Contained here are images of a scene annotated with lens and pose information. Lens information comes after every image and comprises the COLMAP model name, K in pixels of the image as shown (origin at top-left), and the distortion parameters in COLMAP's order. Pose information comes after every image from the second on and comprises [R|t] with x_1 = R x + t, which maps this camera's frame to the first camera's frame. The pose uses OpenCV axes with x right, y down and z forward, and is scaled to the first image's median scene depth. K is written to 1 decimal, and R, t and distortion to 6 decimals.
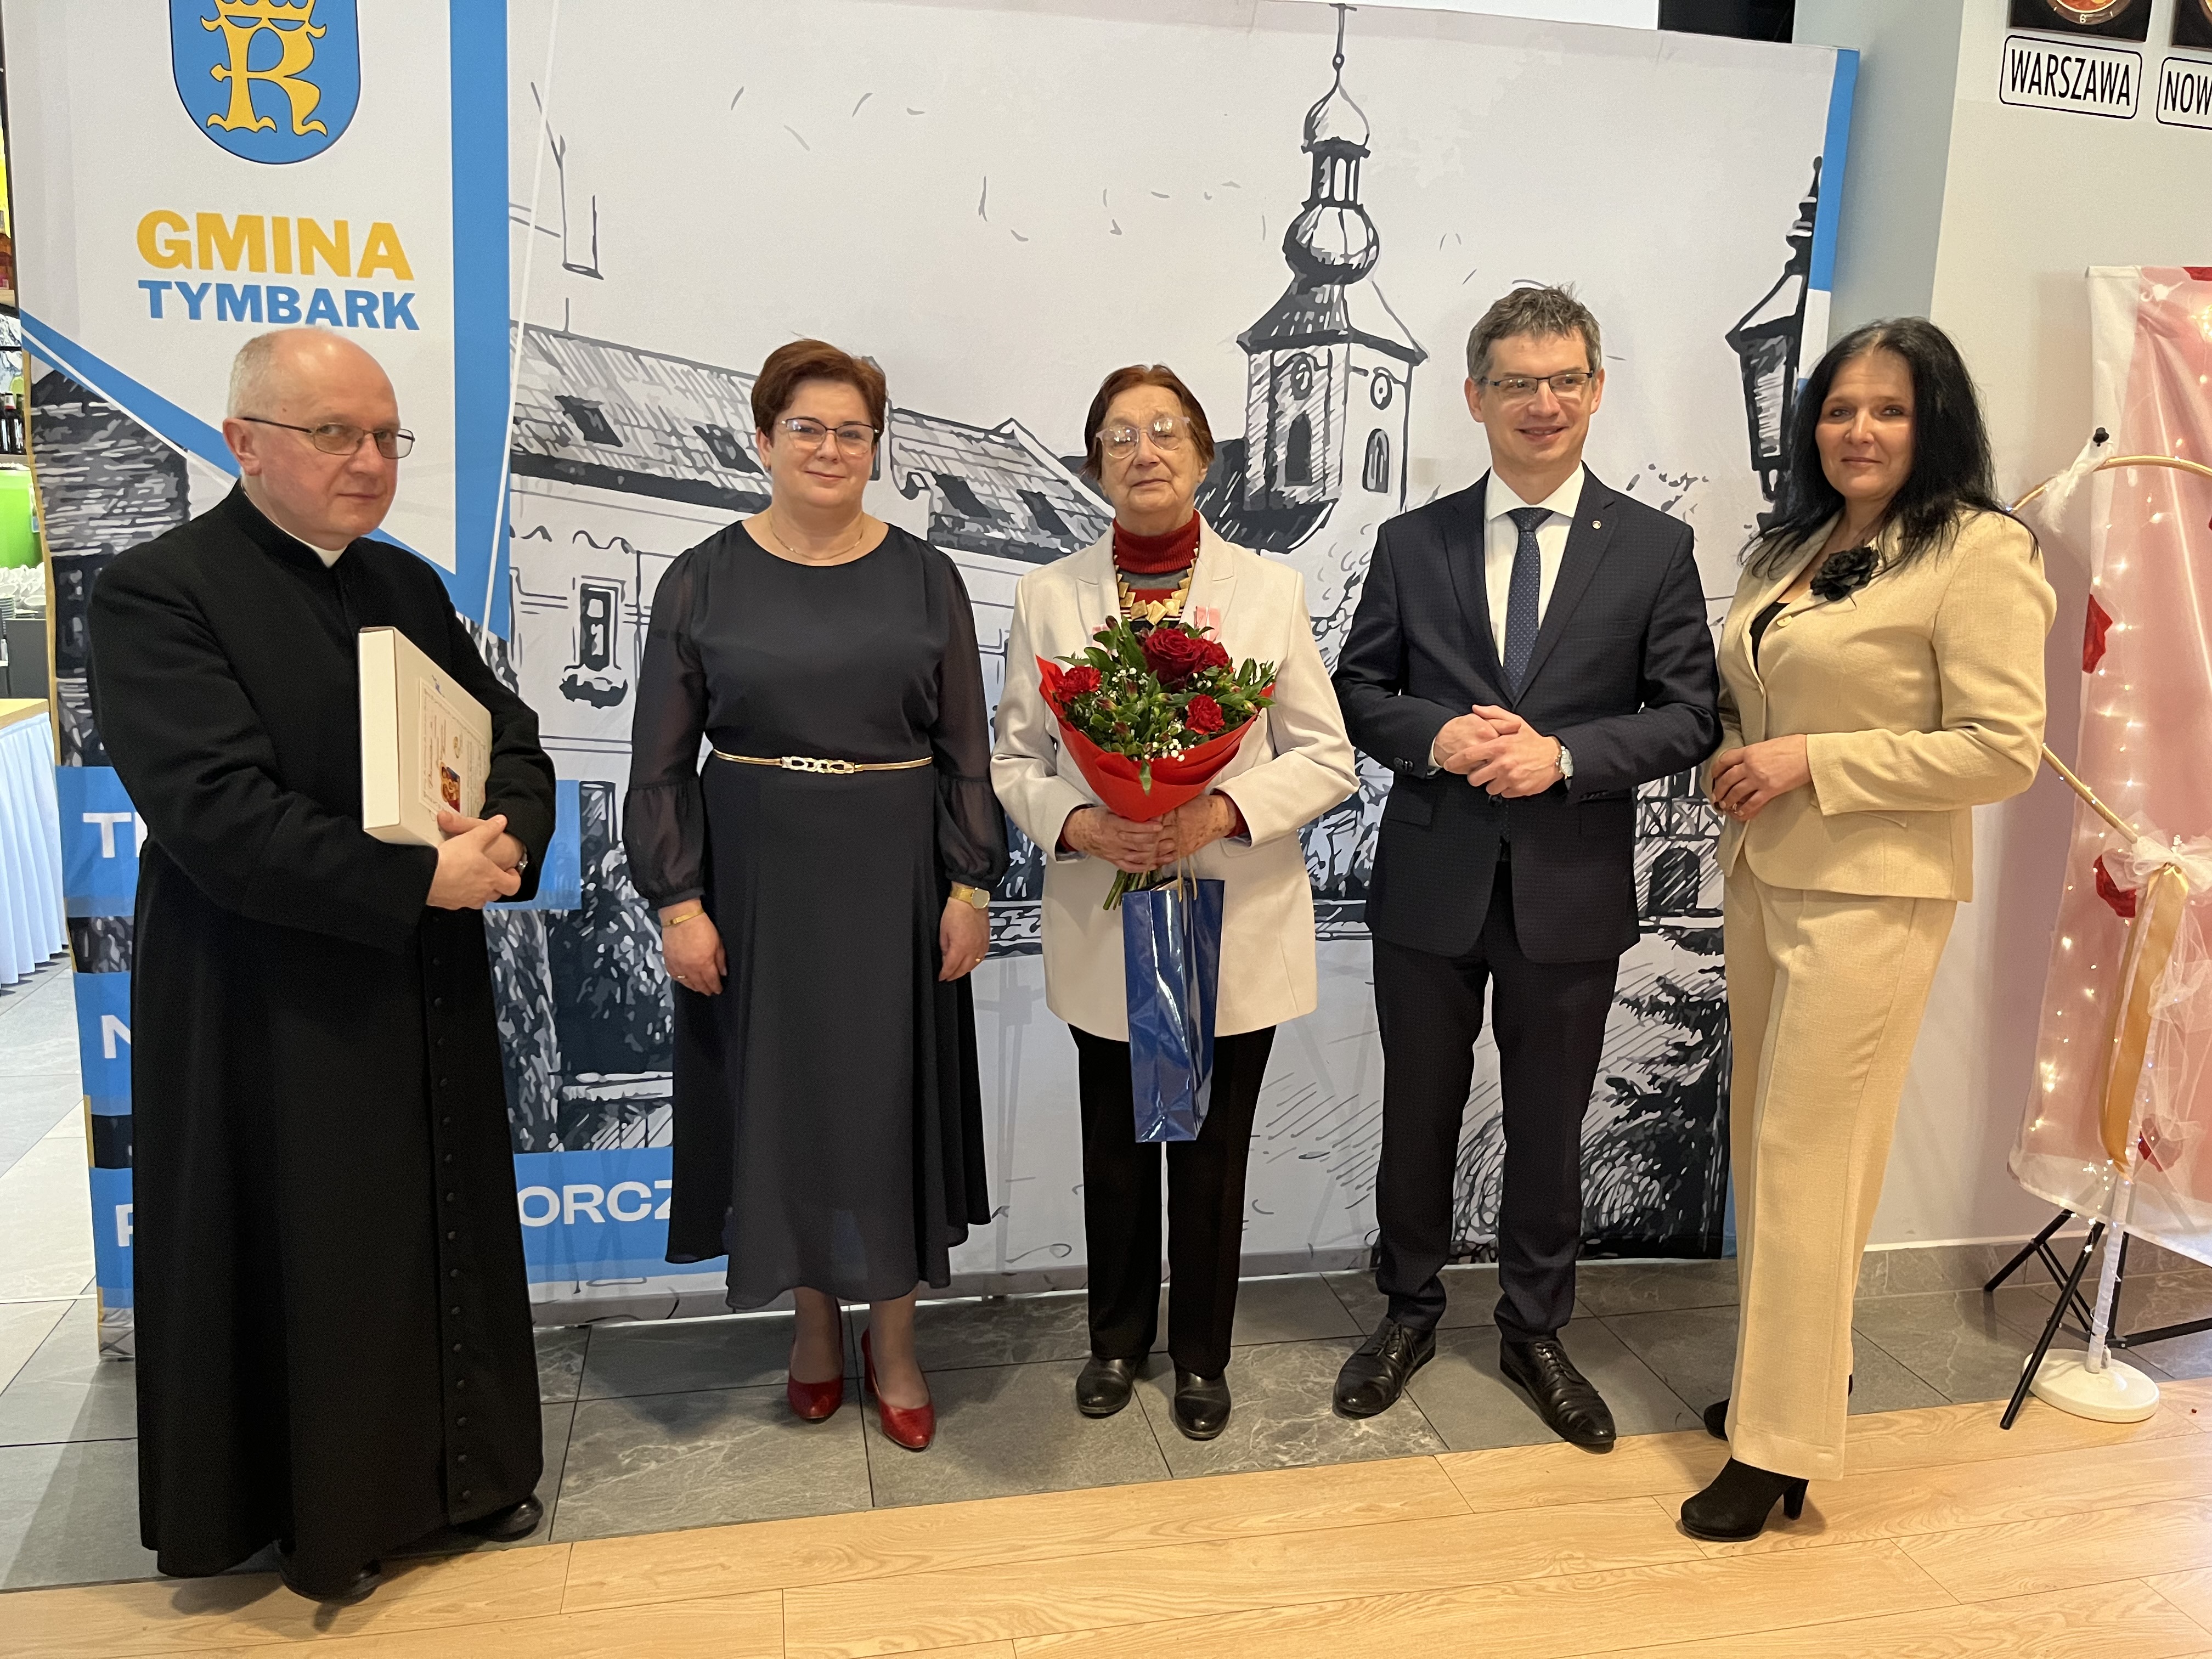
lens RADIAL K [[1690.8, 0, 1124.3], [0, 1690.8, 854.8], [0, 0, 1]] dist [0.072255, -0.116489]
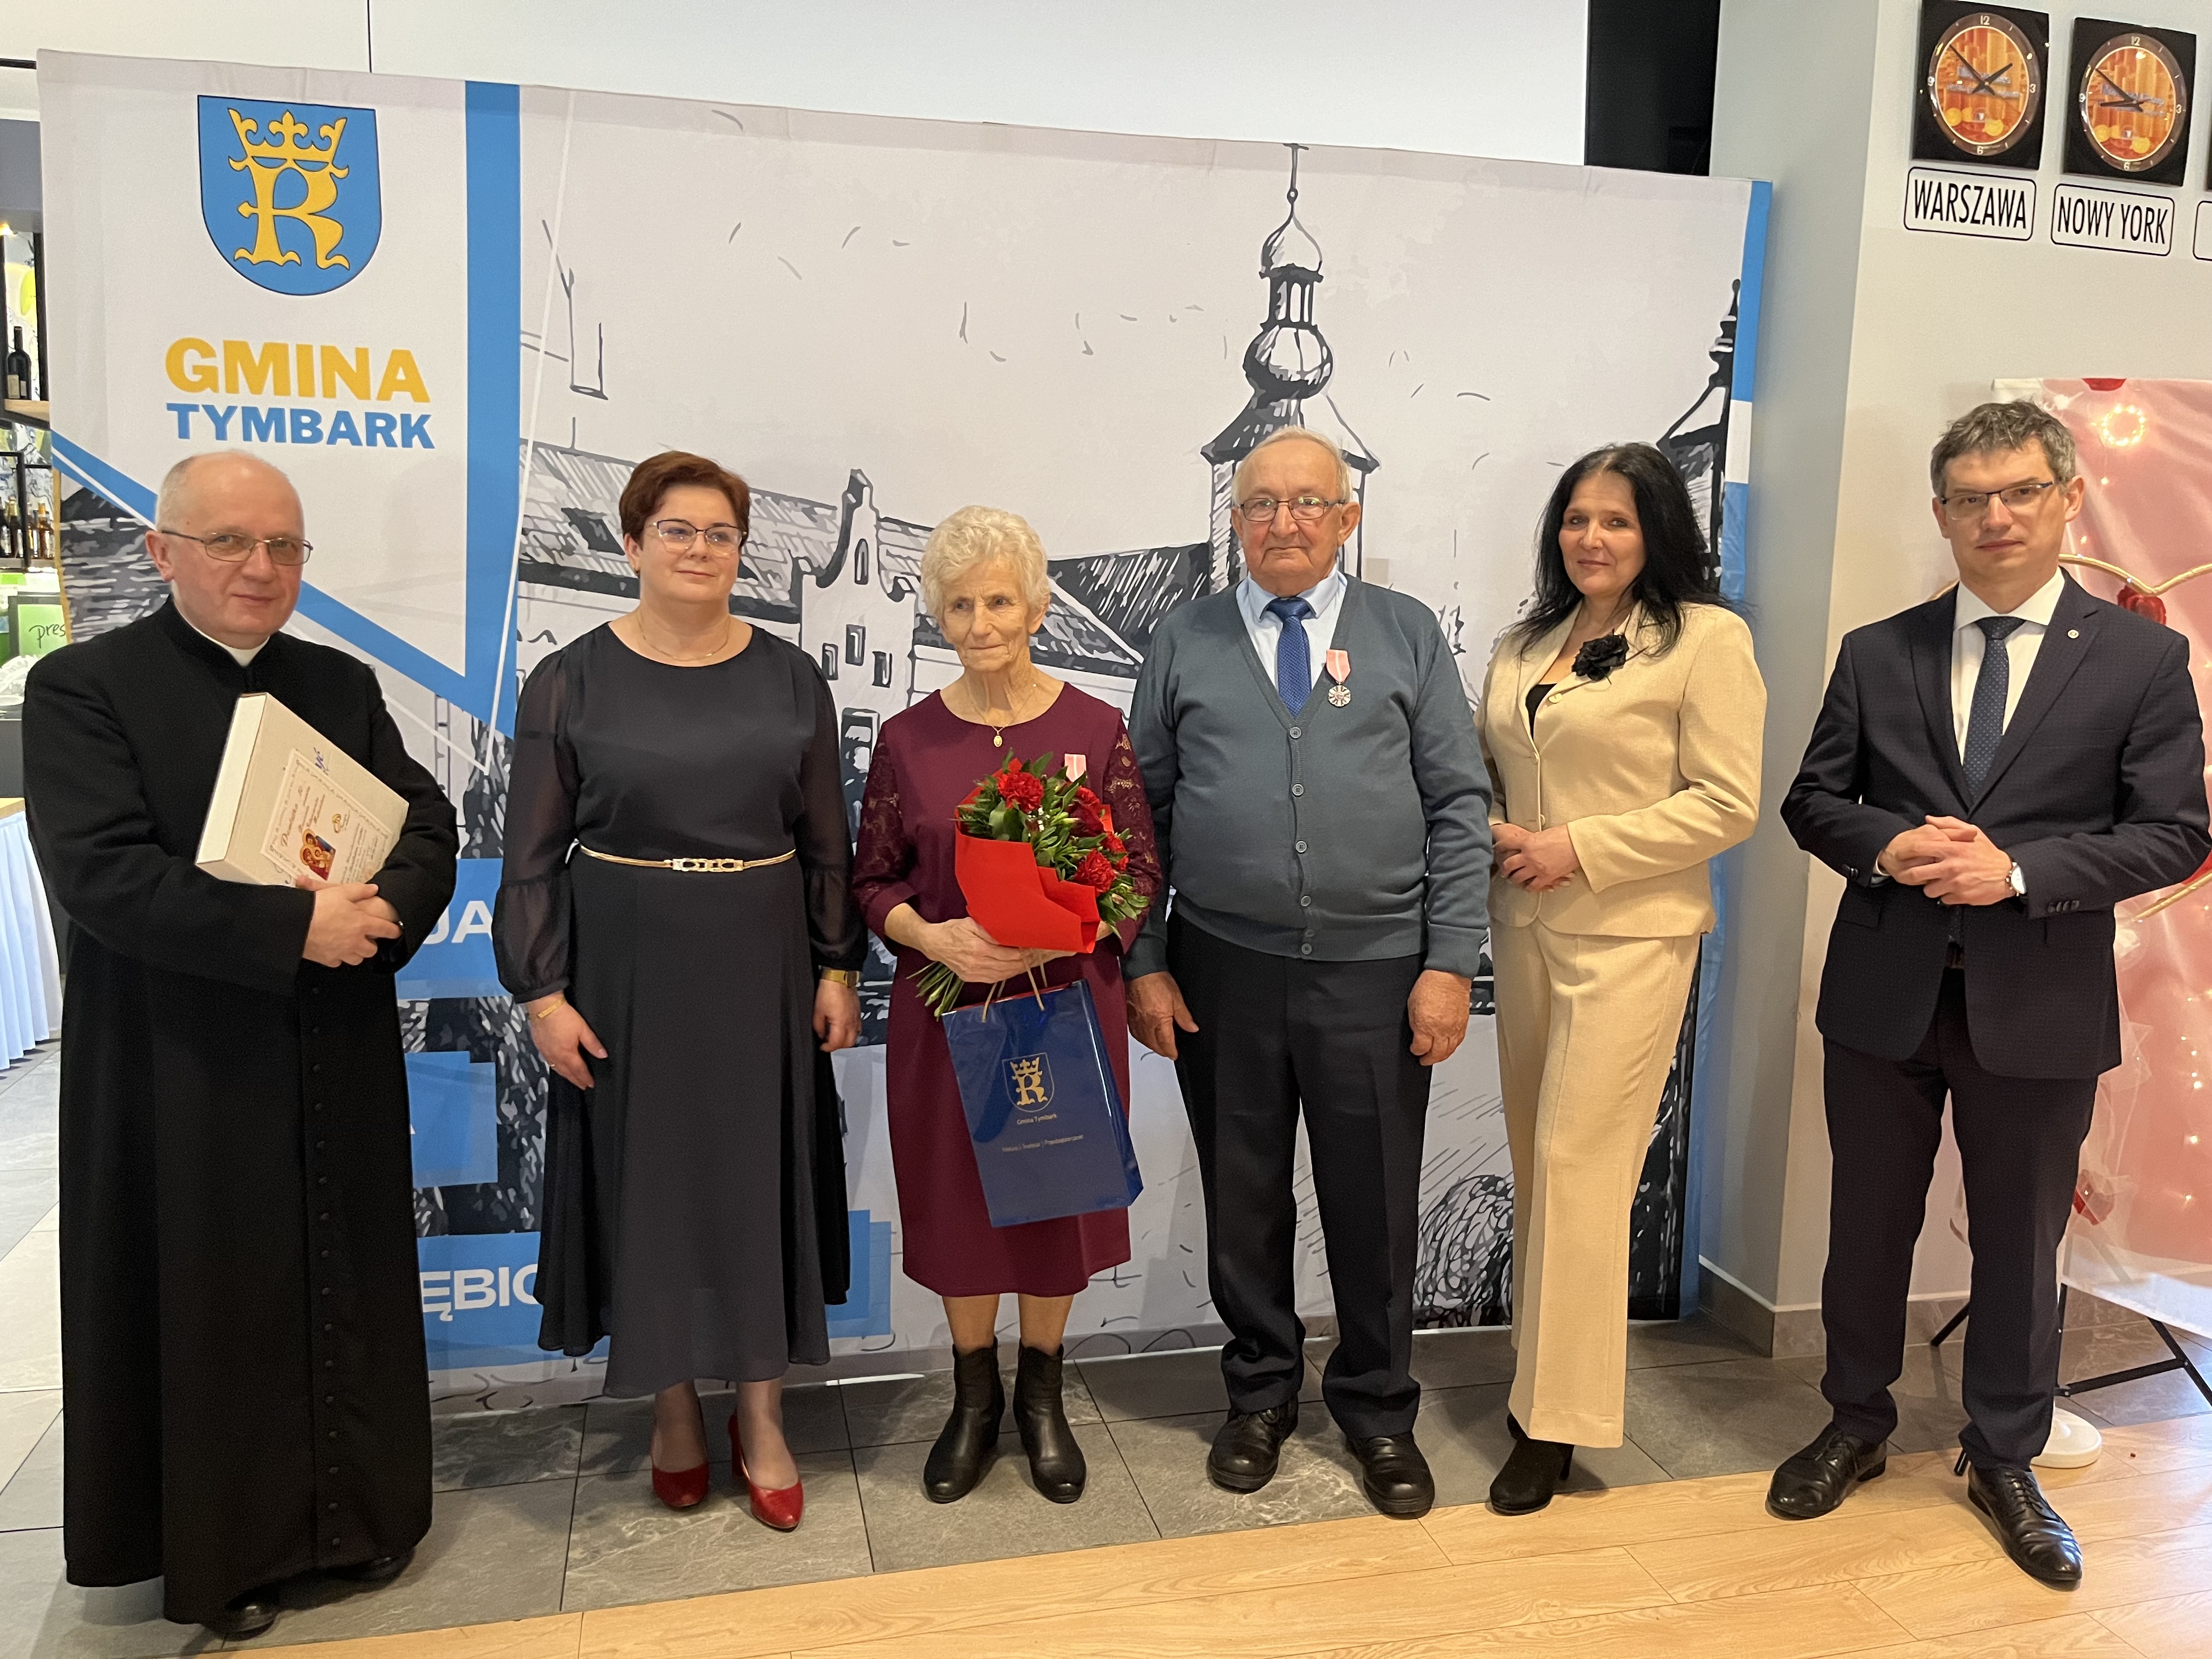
lens RADIAL K [[1692.5, 0, 1100.8], [0, 1692.5, 848.5], [0, 0, 1]] dist [0.079123, -0.123213]
pose [[0.999658, -0.011752, 0.023367, -0.026161], [0.012958, 0.998556, -0.052136, 0.001066], [-0.022721, 0.052421, 0.998367, -0.053730]]
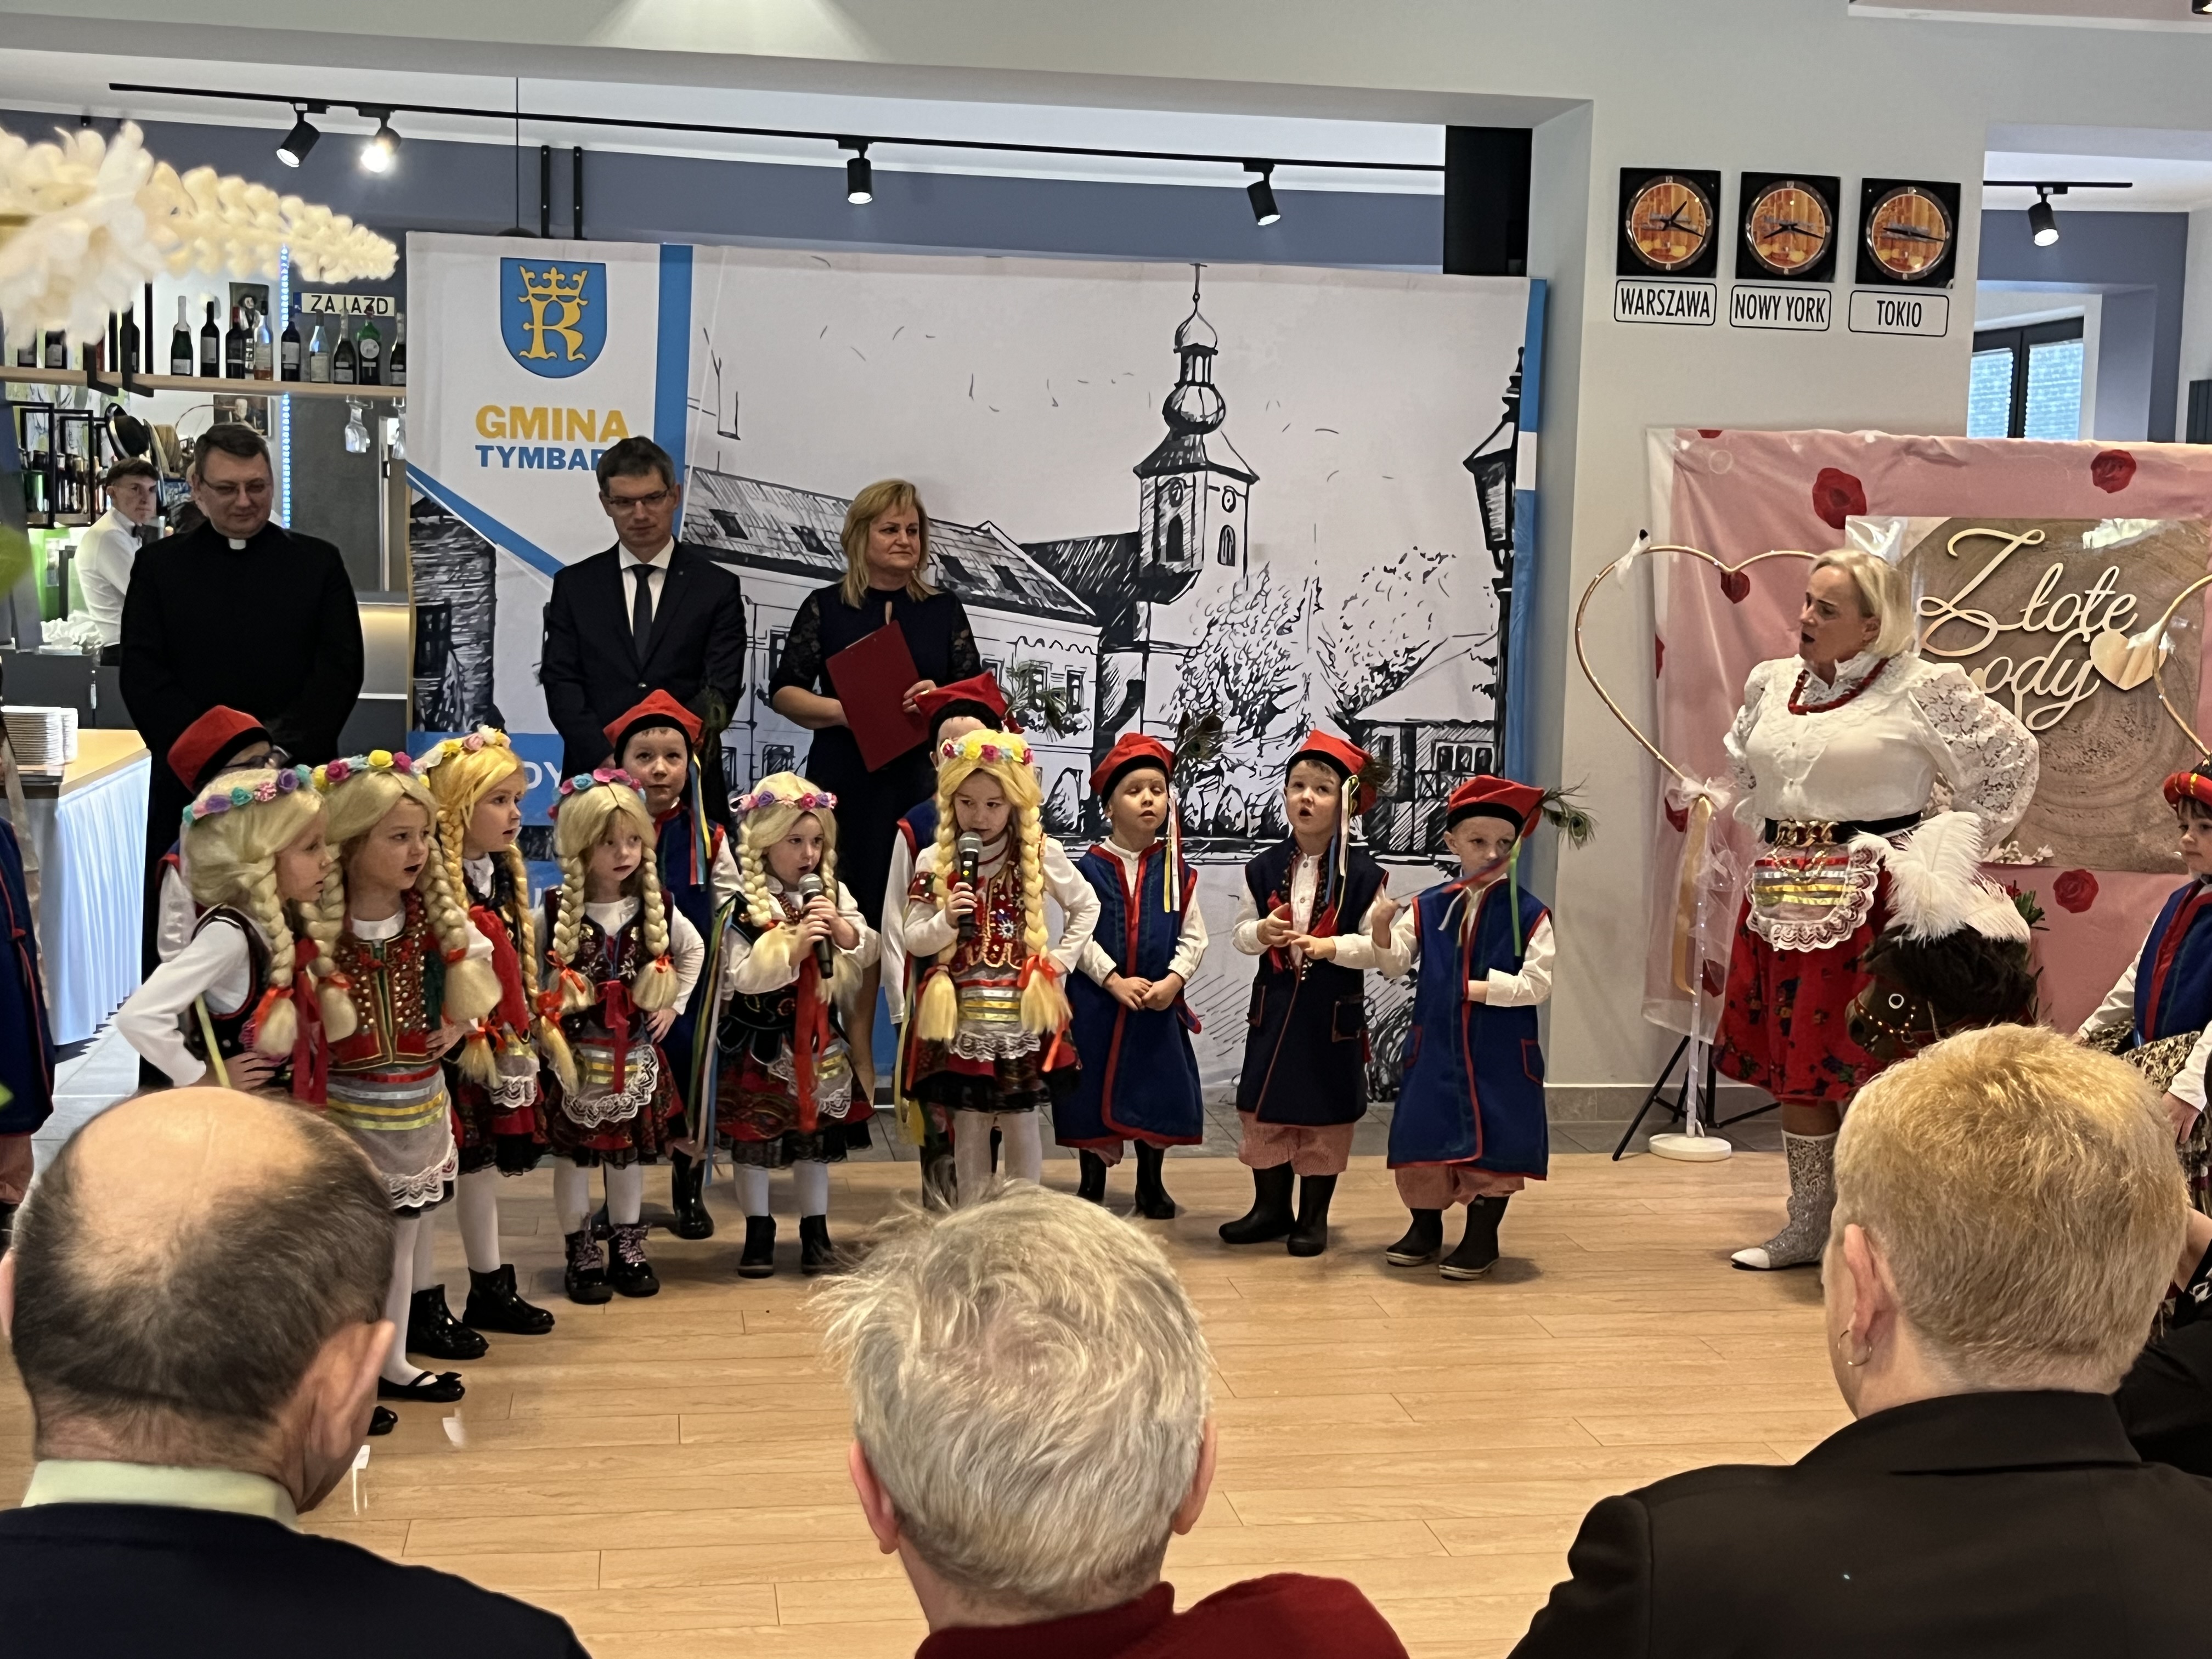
lens RADIAL K [[2812.2, 0, 1102.5], [0, 2812.2, 868.9], [0, 0, 1]] dist [0.198301, -0.934828]
pose [[0.998792, 0.004677, -0.048925, 0.176127], [-0.008765, 0.996454, -0.083683, 0.295627], [0.048360, 0.084011, 0.995291, -1.638974]]
